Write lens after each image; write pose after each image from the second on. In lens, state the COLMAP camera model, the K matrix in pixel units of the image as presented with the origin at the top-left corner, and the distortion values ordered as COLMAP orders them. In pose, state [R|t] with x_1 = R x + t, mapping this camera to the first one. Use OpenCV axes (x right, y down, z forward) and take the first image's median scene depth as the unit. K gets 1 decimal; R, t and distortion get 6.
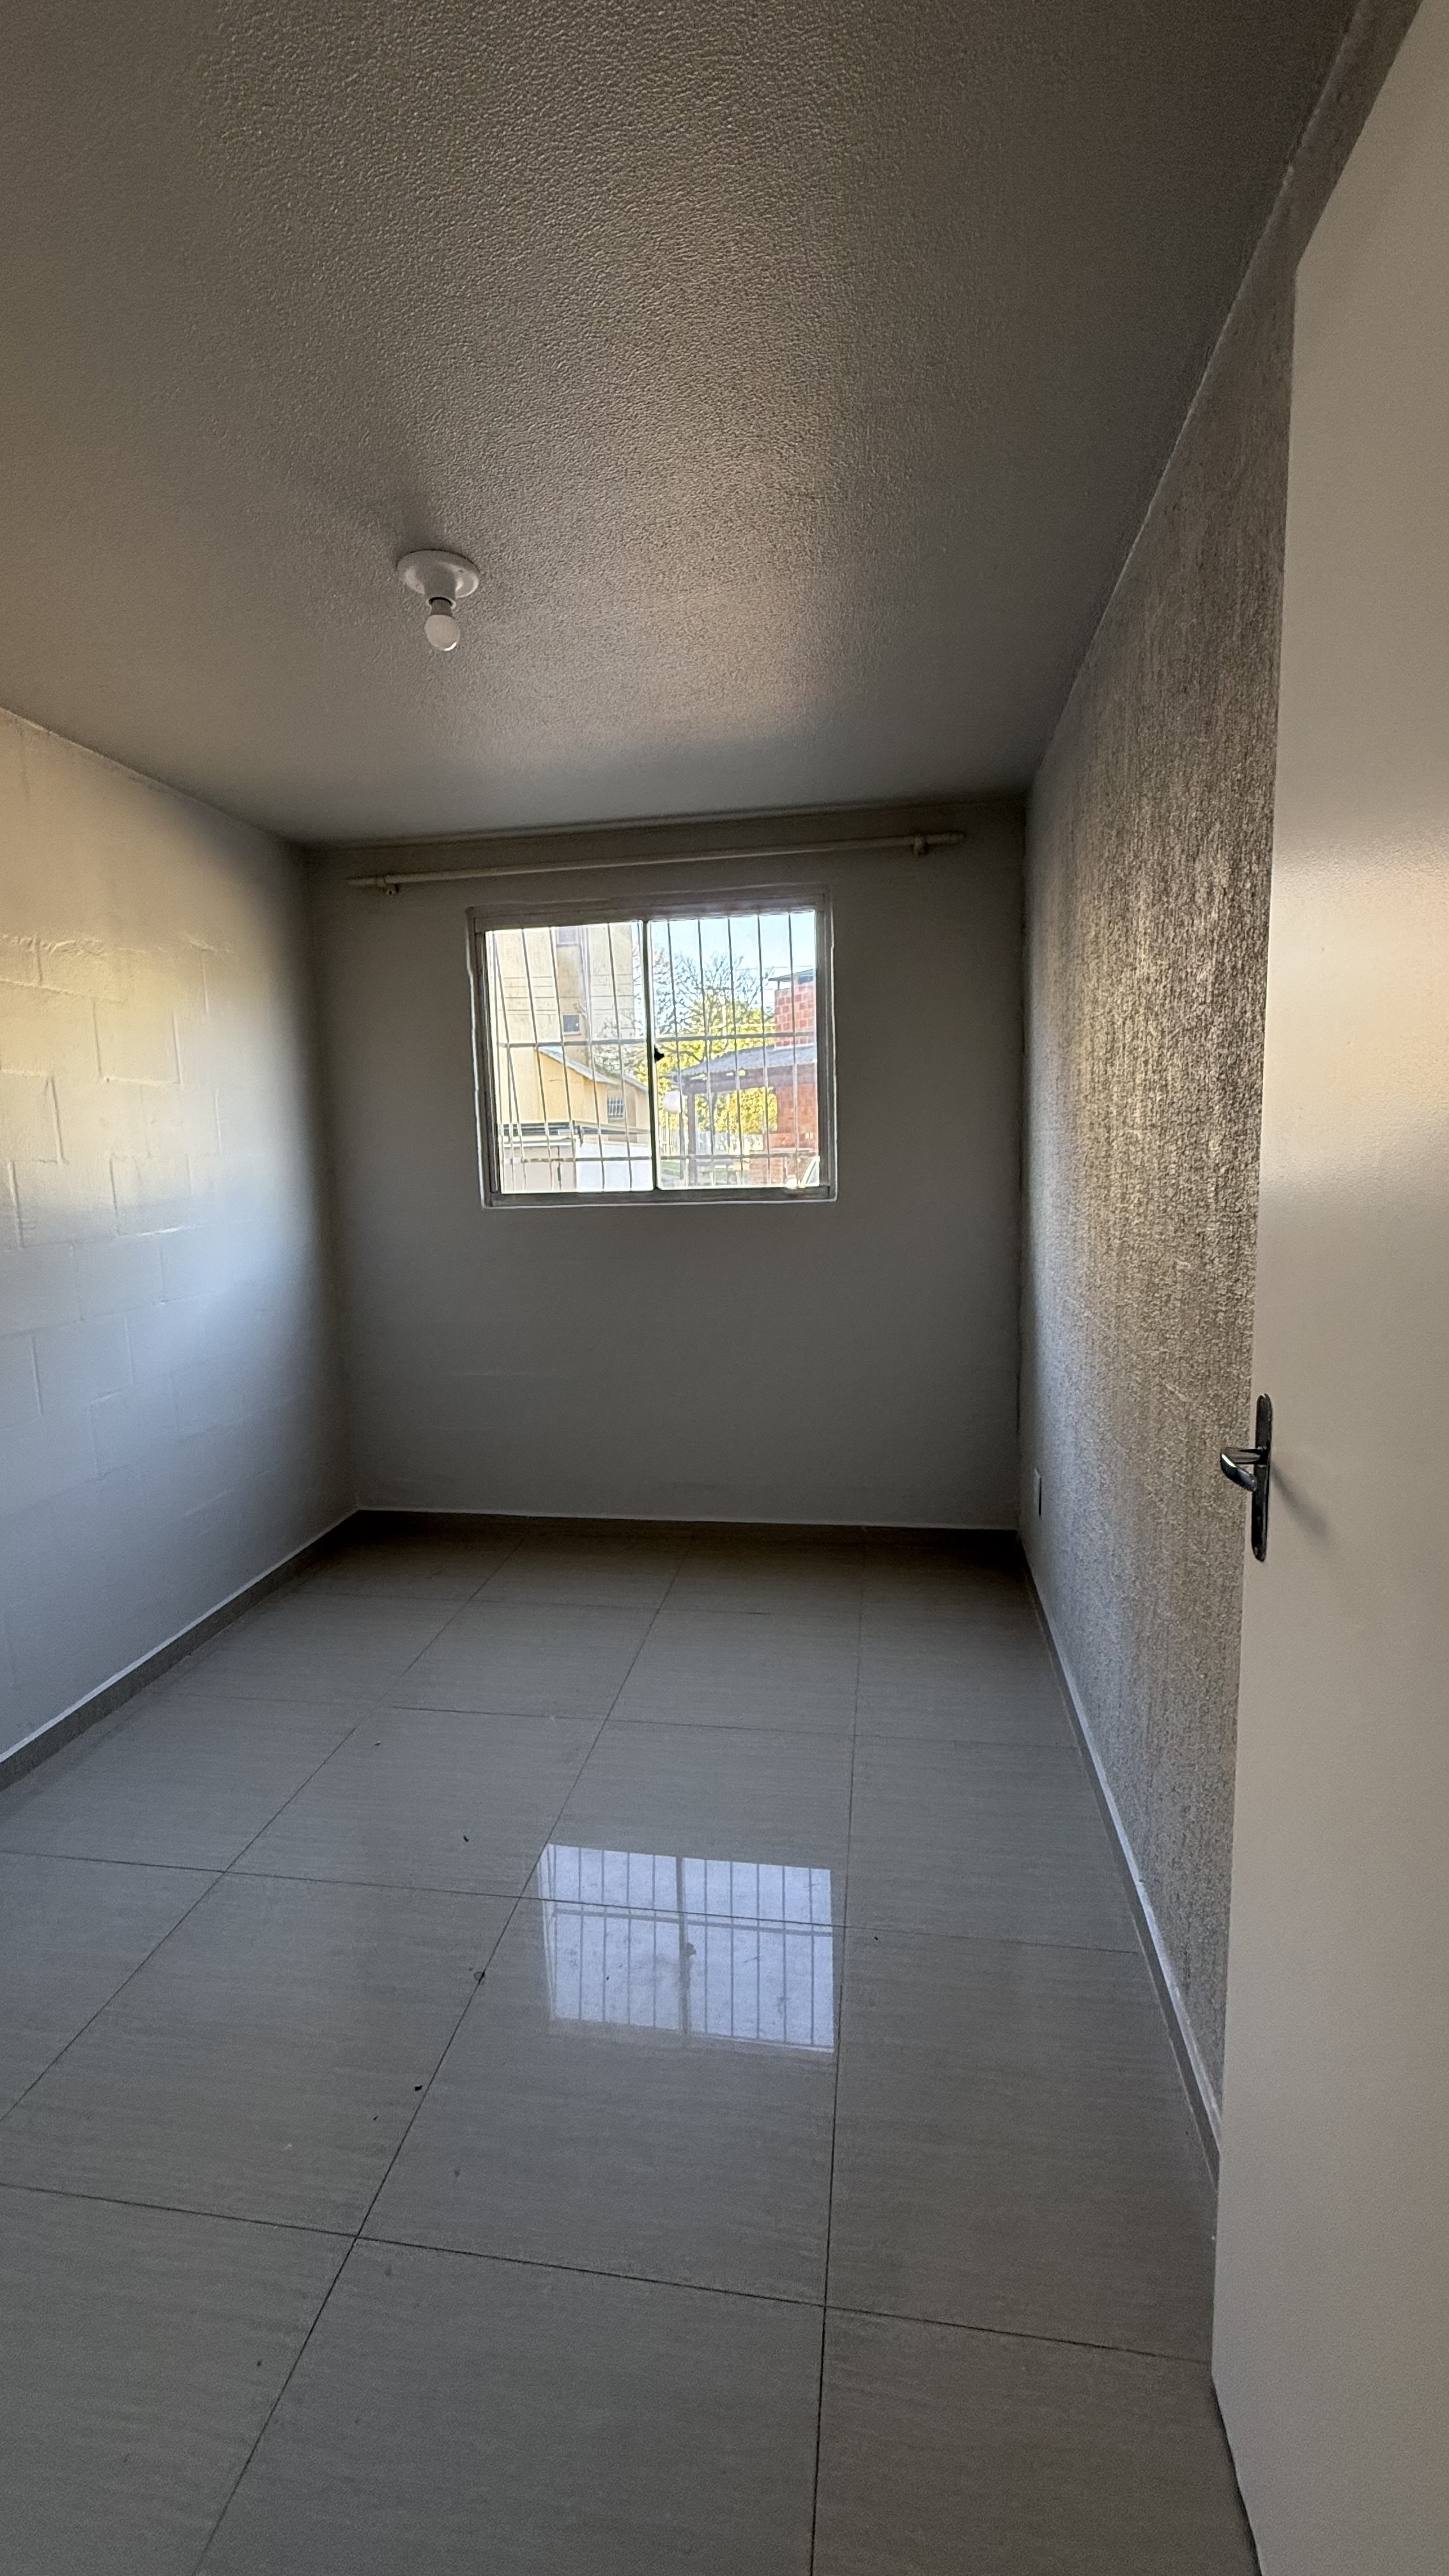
lens RADIAL K [[989.3, 0, 729.3], [0, 989.3, 1274.2], [0, 0, 1]] dist [-0.000969, -0.000026]
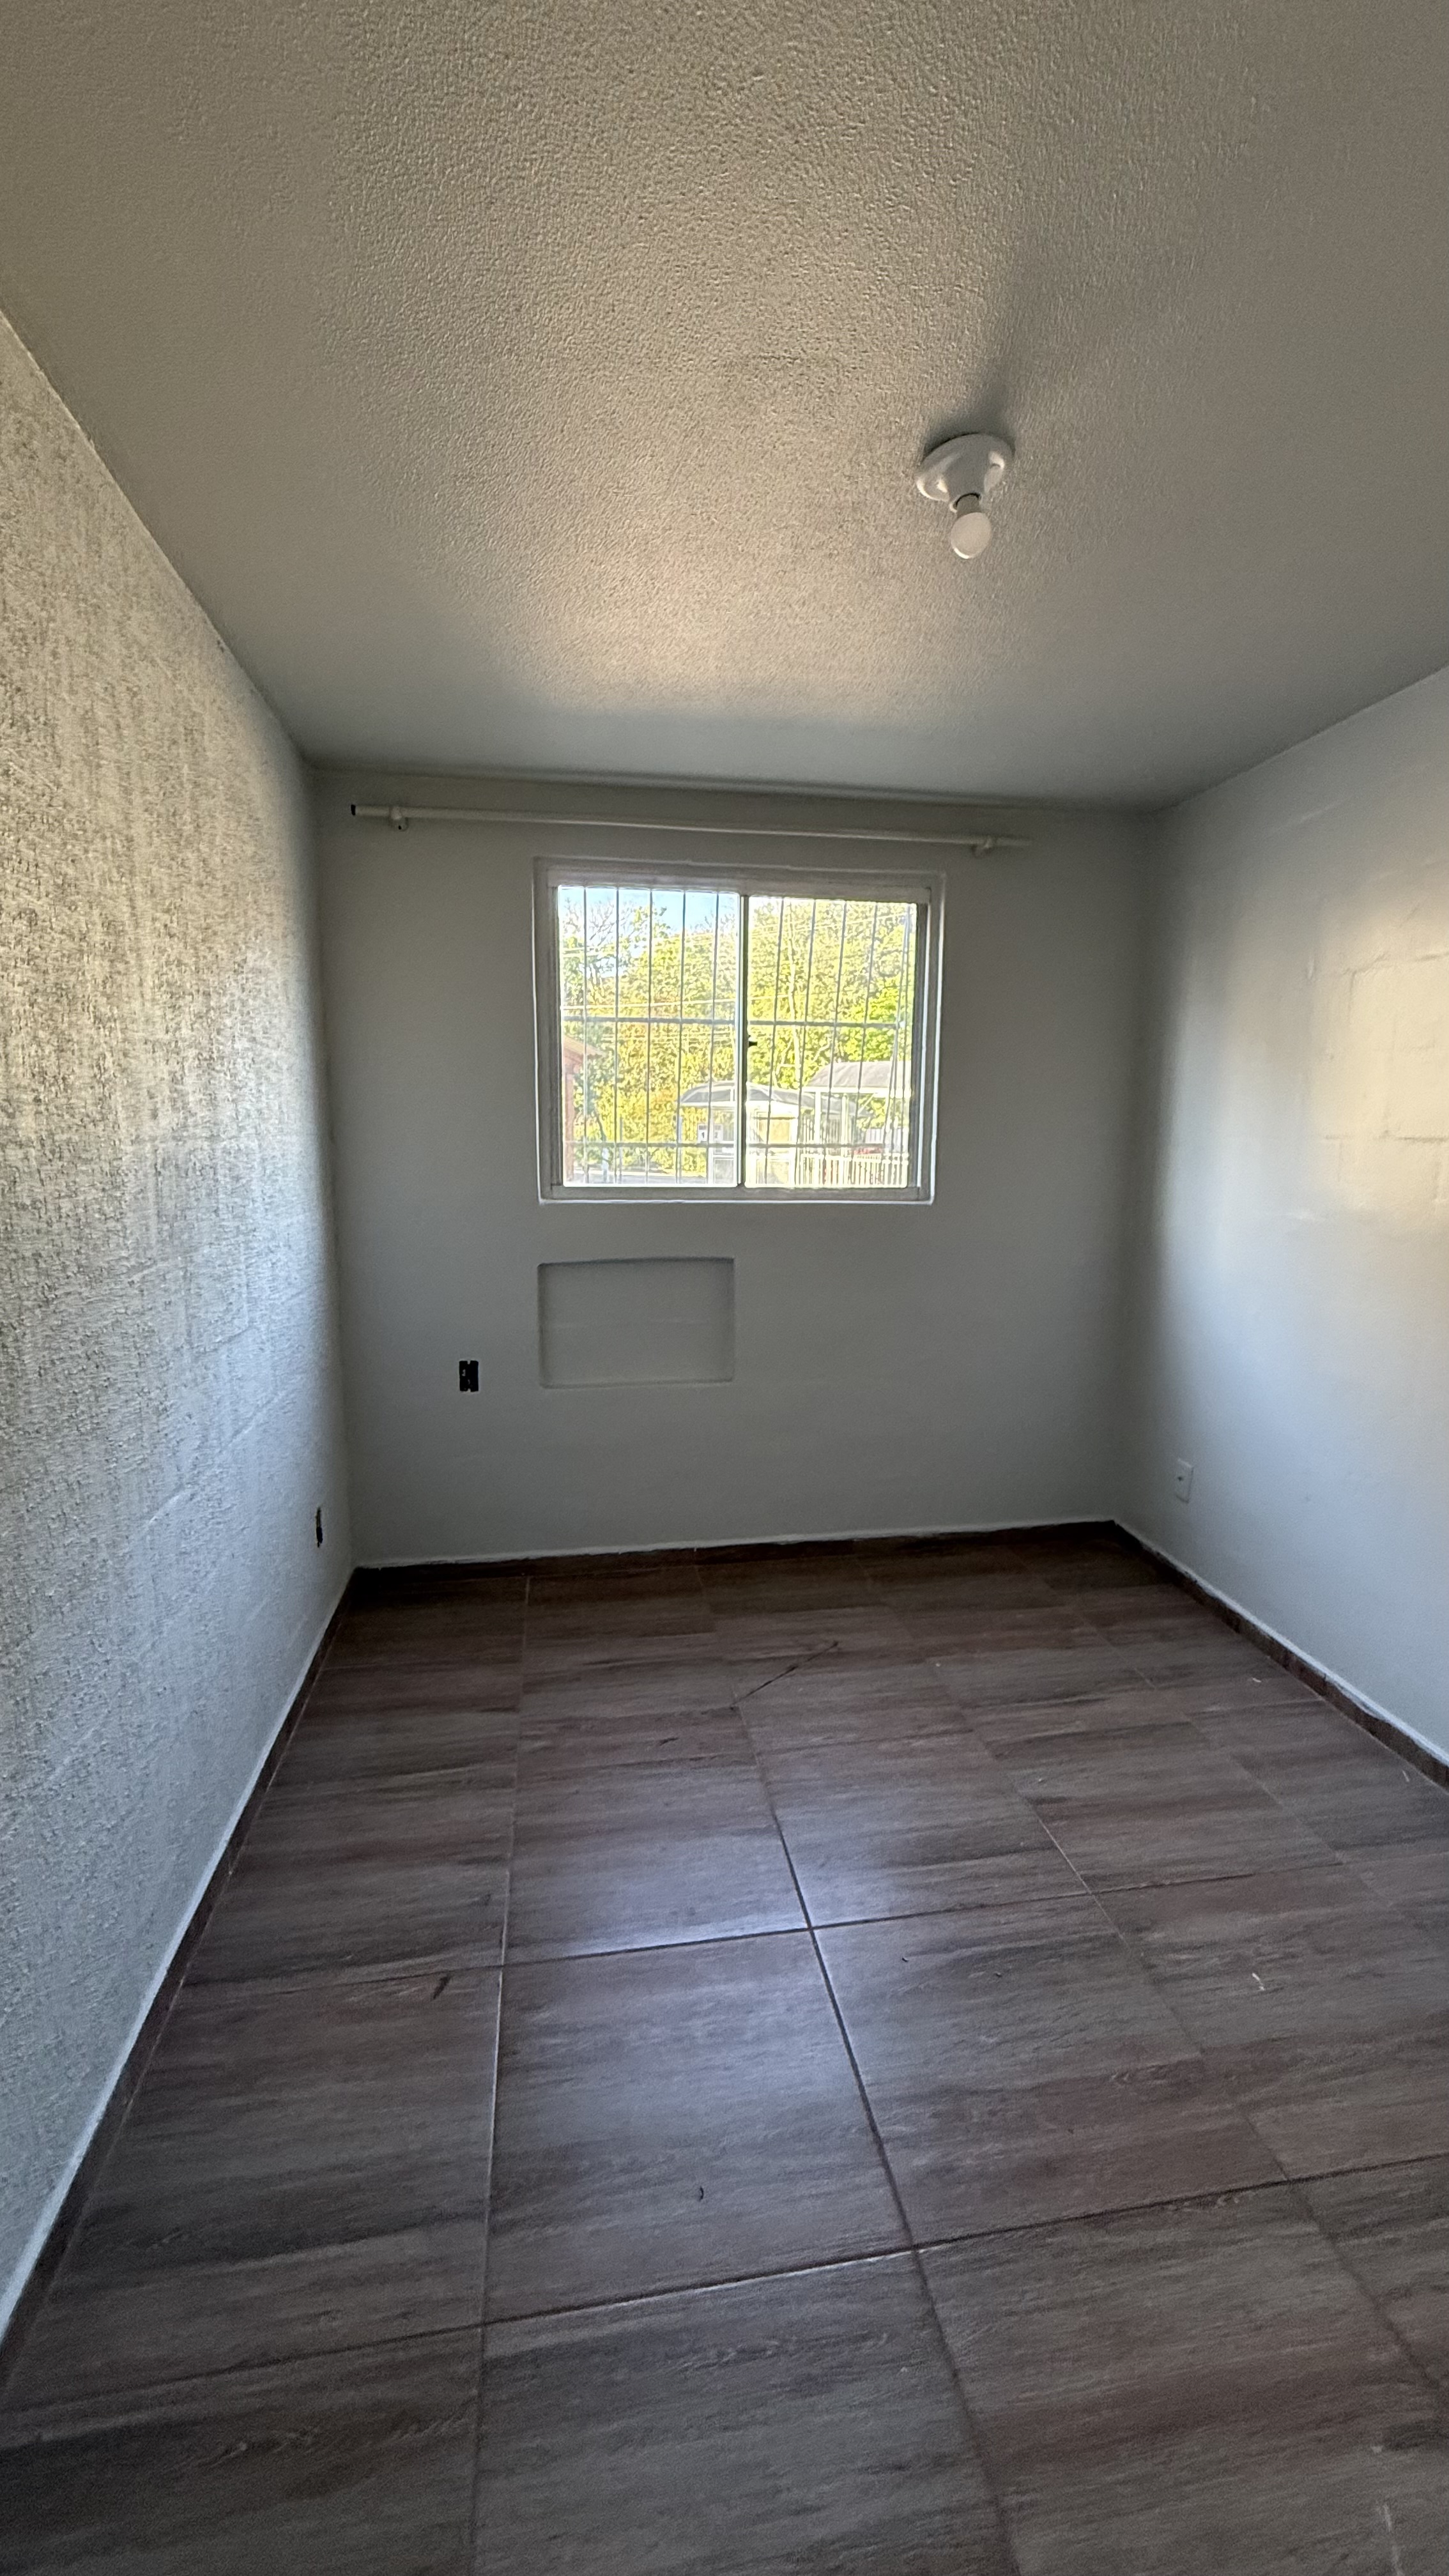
lens RADIAL K [[1038.7, 0, 728.5], [0, 1038.7, 1278.5], [0, 0, 1]] dist [0.000336, 0.000789]
pose [[0.949839, -0.004233, 0.312709, -0.390867], [0.004952, 0.999987, -0.001504, 0.000520], [-0.312699, 0.002977, 0.949848, 0.091100]]
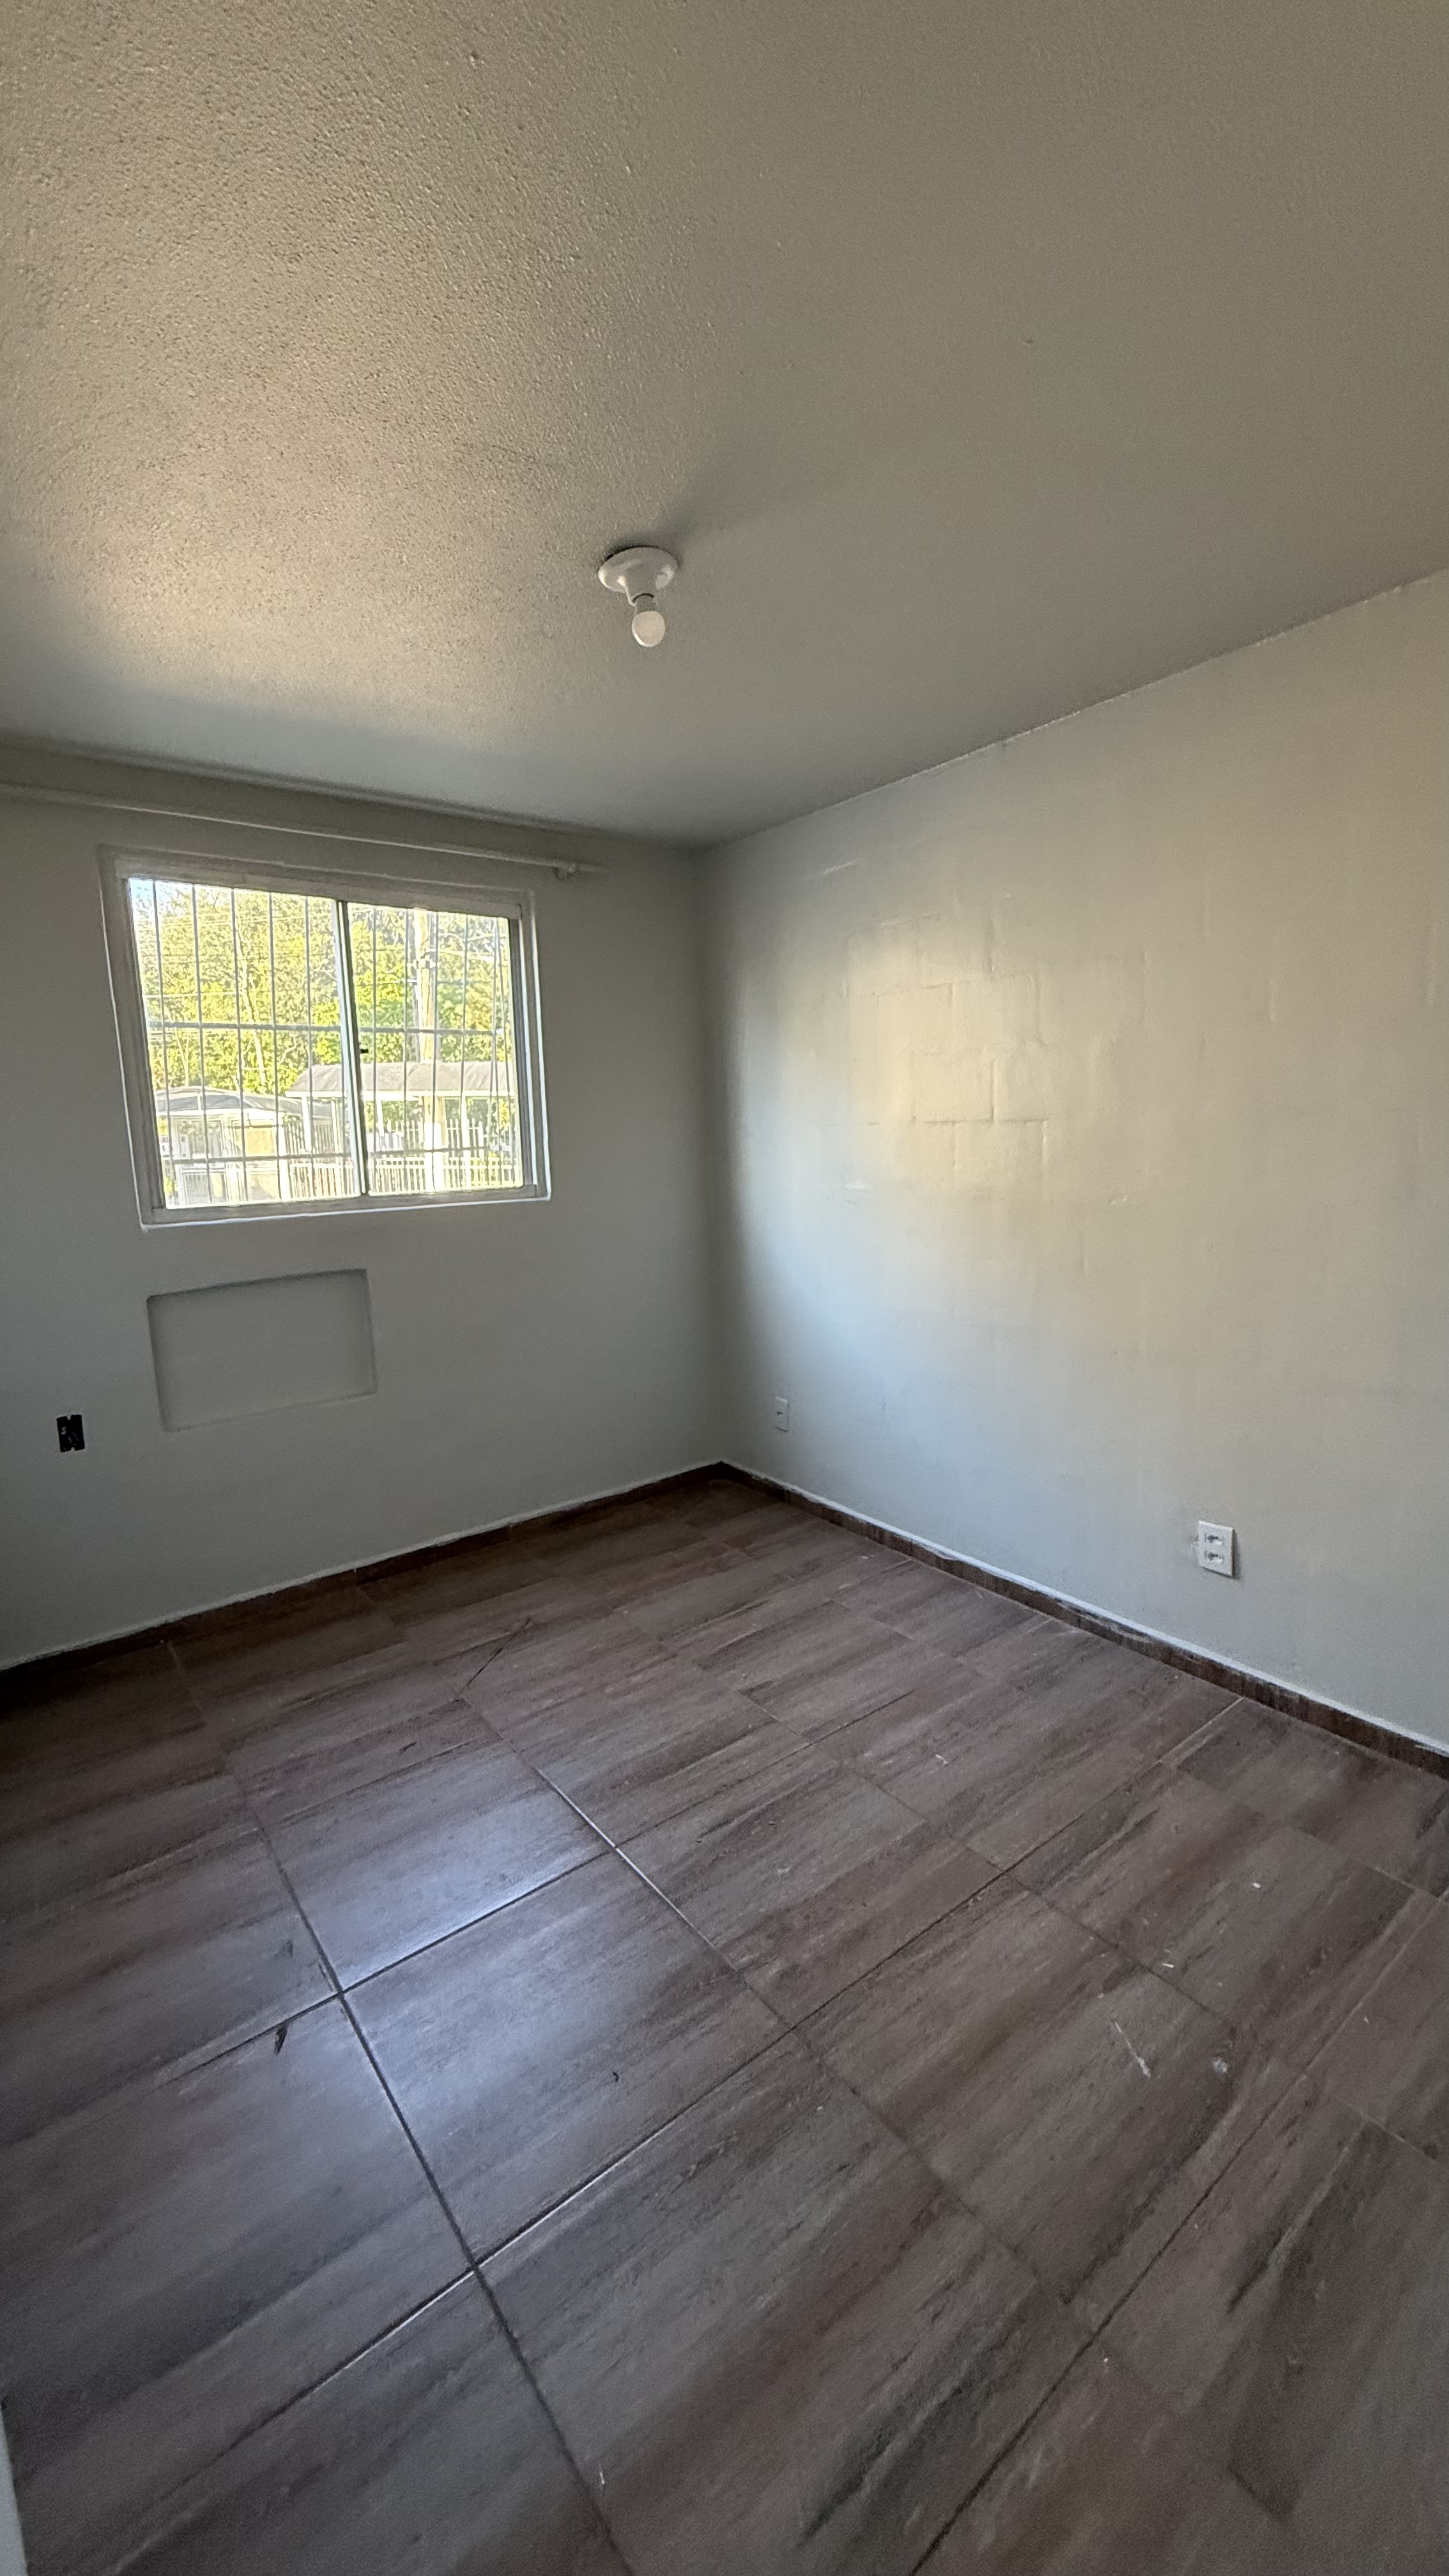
lens RADIAL K [[1038.7, 0, 733.0], [0, 1038.7, 1277.9], [0, 0, 1]] dist [0.000336, 0.000789]
pose [[0.685451, -0.097197, 0.721602, -0.543321], [0.112261, 0.993308, 0.027158, 0.000848], [-0.719413, 0.062392, 0.691775, 0.105634]]
